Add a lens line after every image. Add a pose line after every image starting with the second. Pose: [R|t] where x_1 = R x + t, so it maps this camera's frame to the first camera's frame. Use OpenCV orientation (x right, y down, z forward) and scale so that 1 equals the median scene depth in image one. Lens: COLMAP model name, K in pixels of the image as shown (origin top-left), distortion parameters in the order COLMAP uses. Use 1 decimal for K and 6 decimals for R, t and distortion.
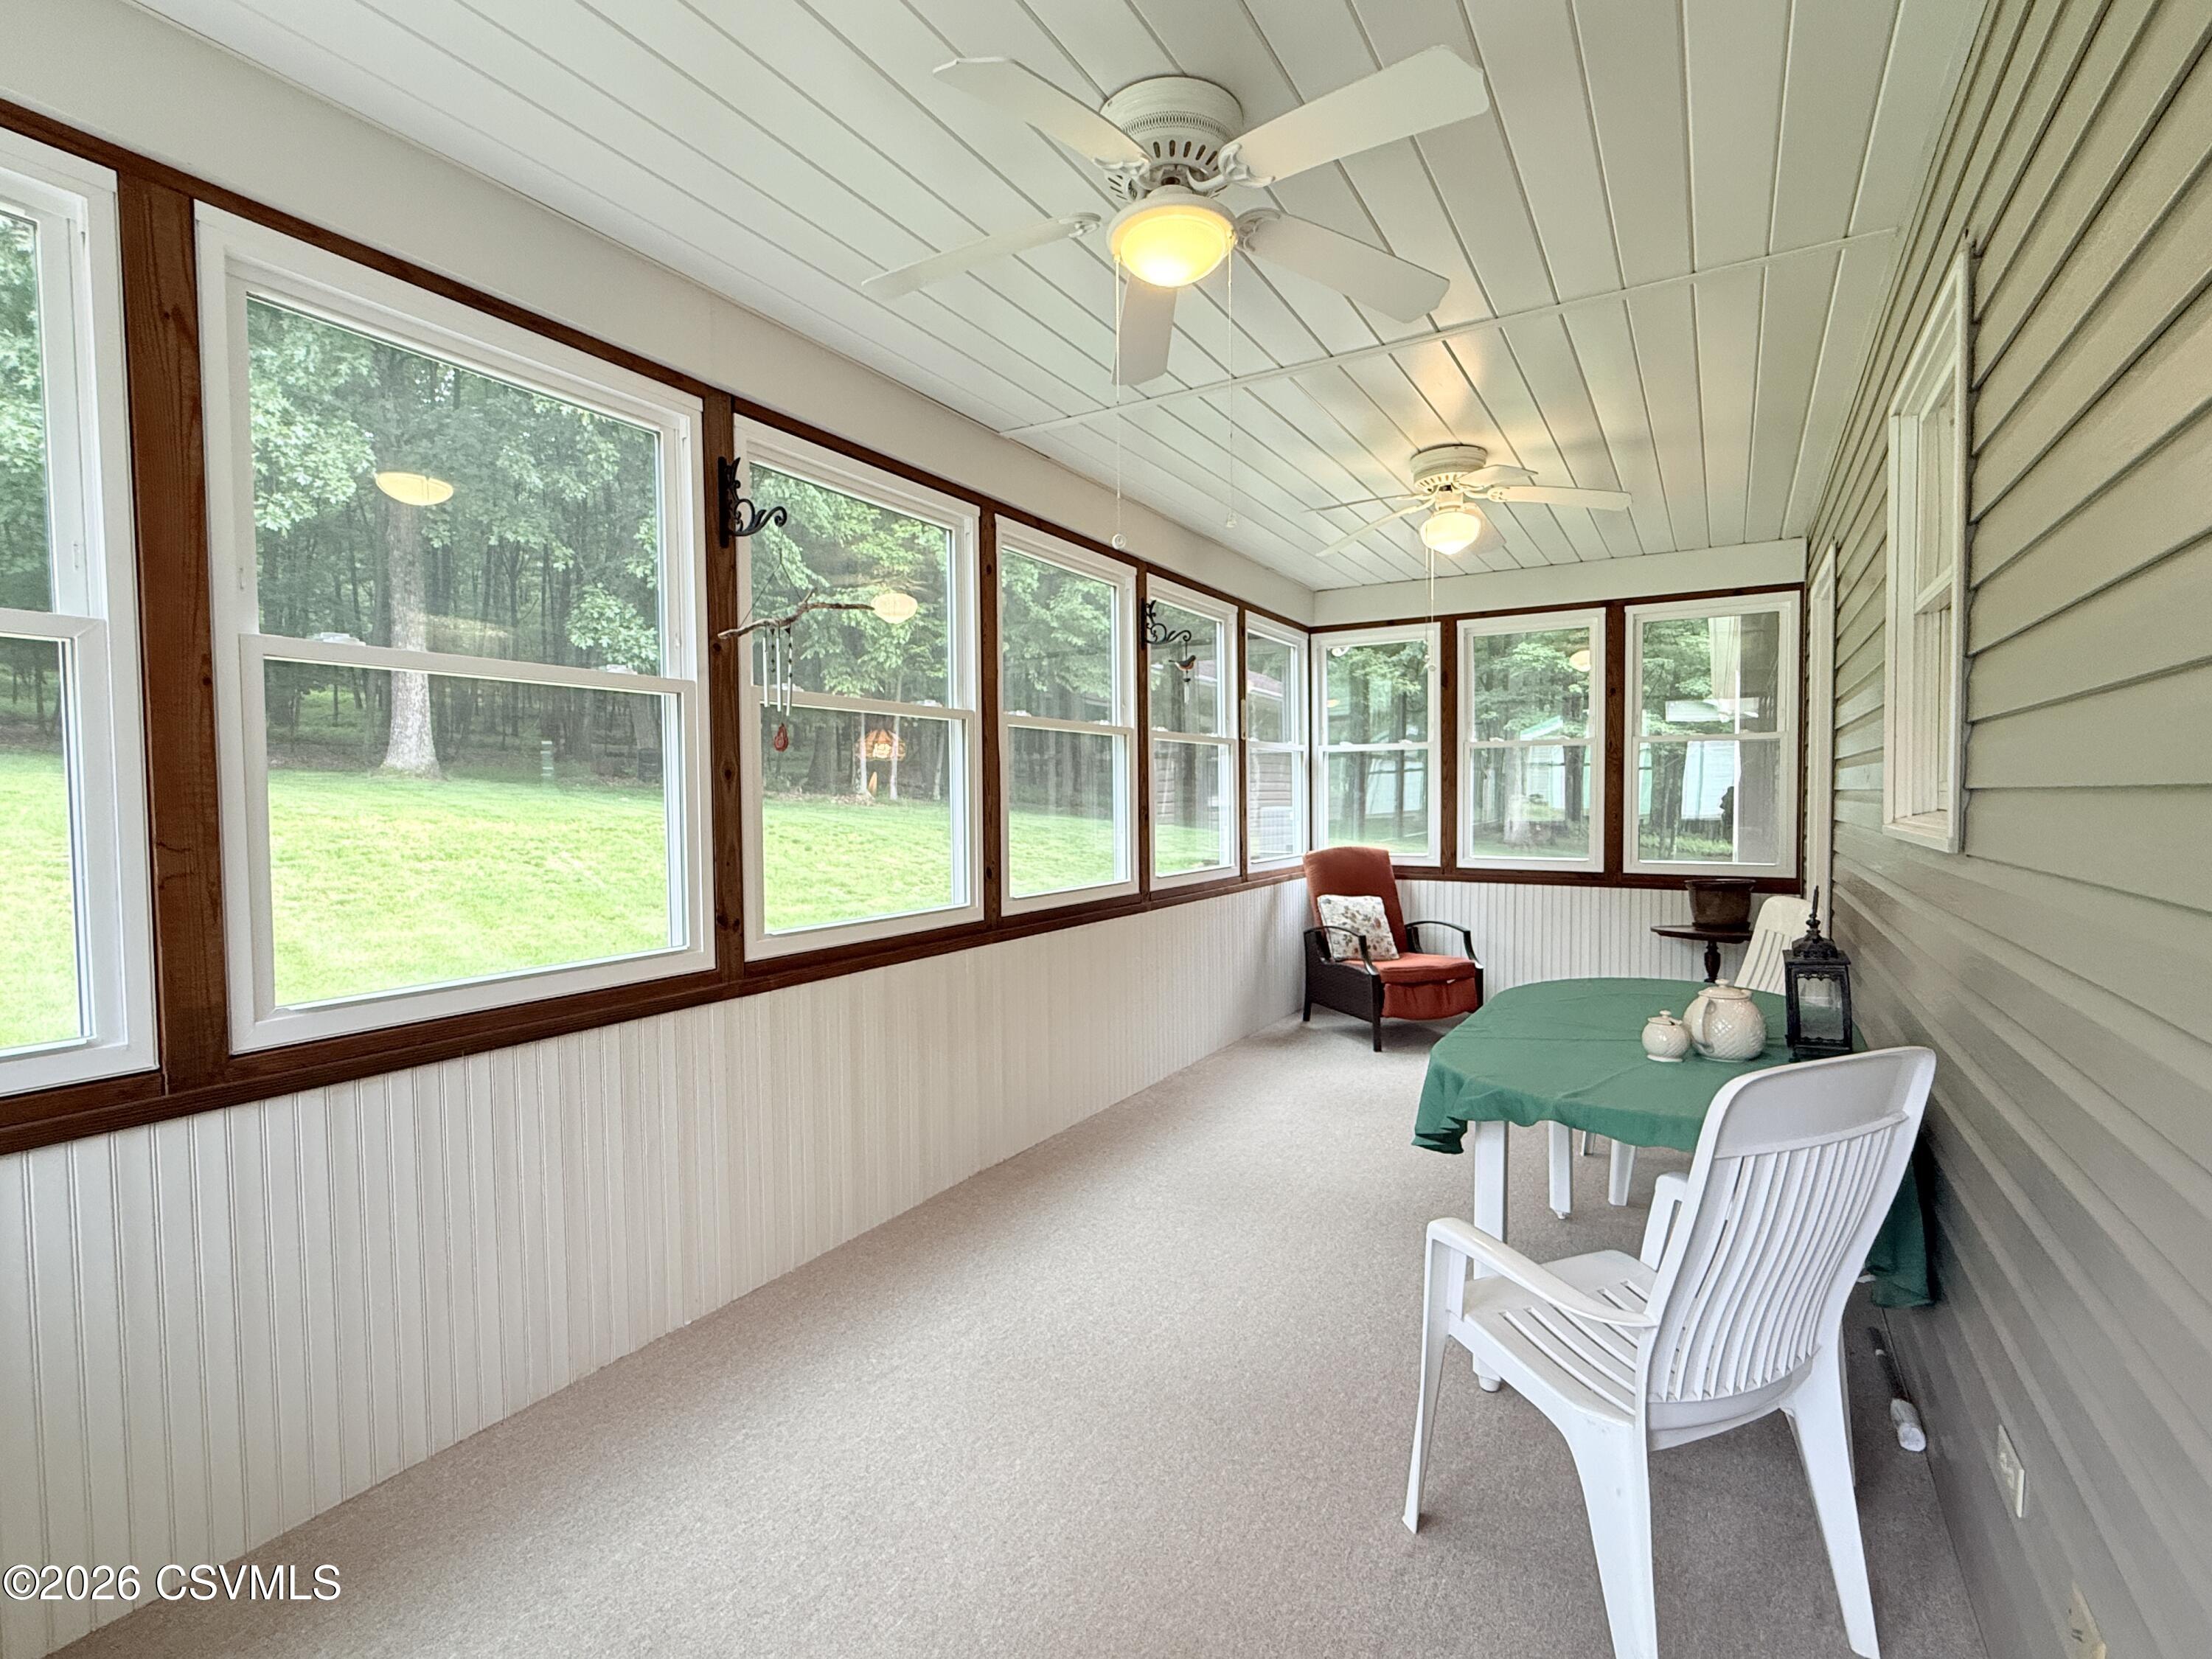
lens RADIAL K [[1020.7, 0, 1106.0], [0, 1020.7, 829.5], [0, 0, 1]] dist [-0.003720, -0.000583]
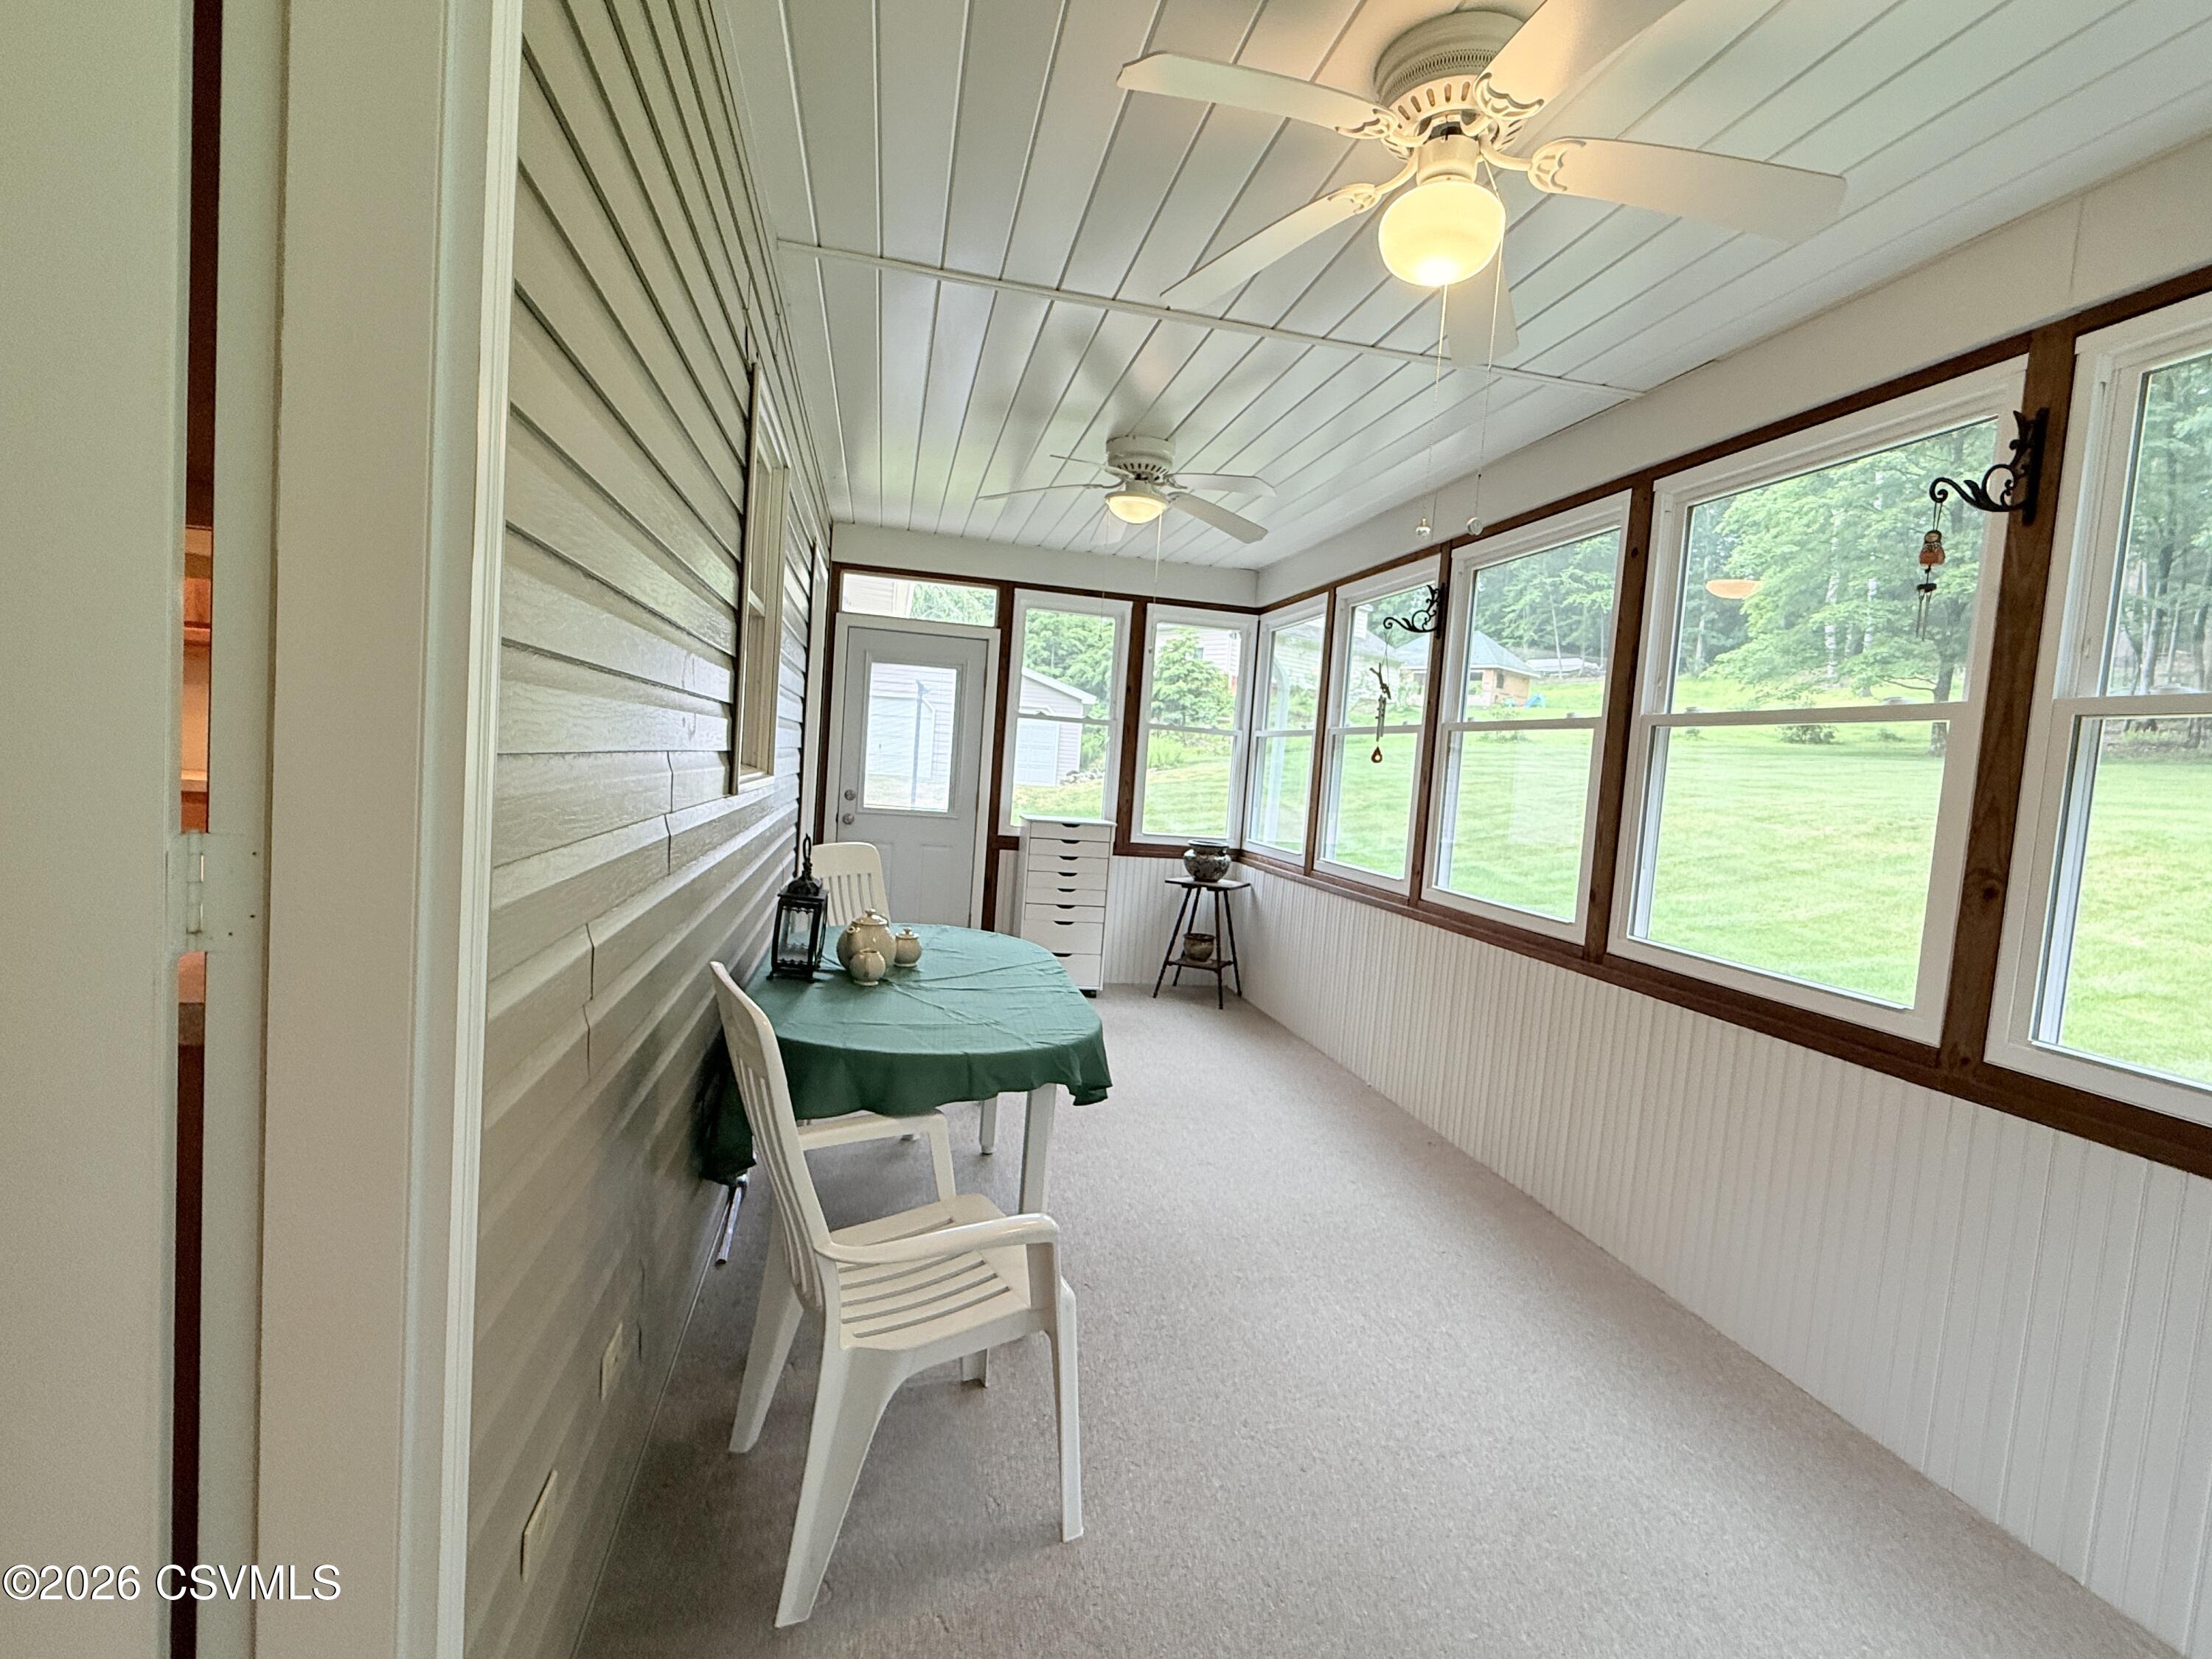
lens RADIAL K [[1020.7, 0, 1106.0], [0, 1020.7, 829.5], [0, 0, 1]] dist [-0.003720, -0.000583]
pose [[-0.727822, -0.012635, -0.685650, 0.829831], [-0.106824, 0.989714, 0.095156, -0.053928], [0.677395, 0.142500, -0.721685, 1.381268]]
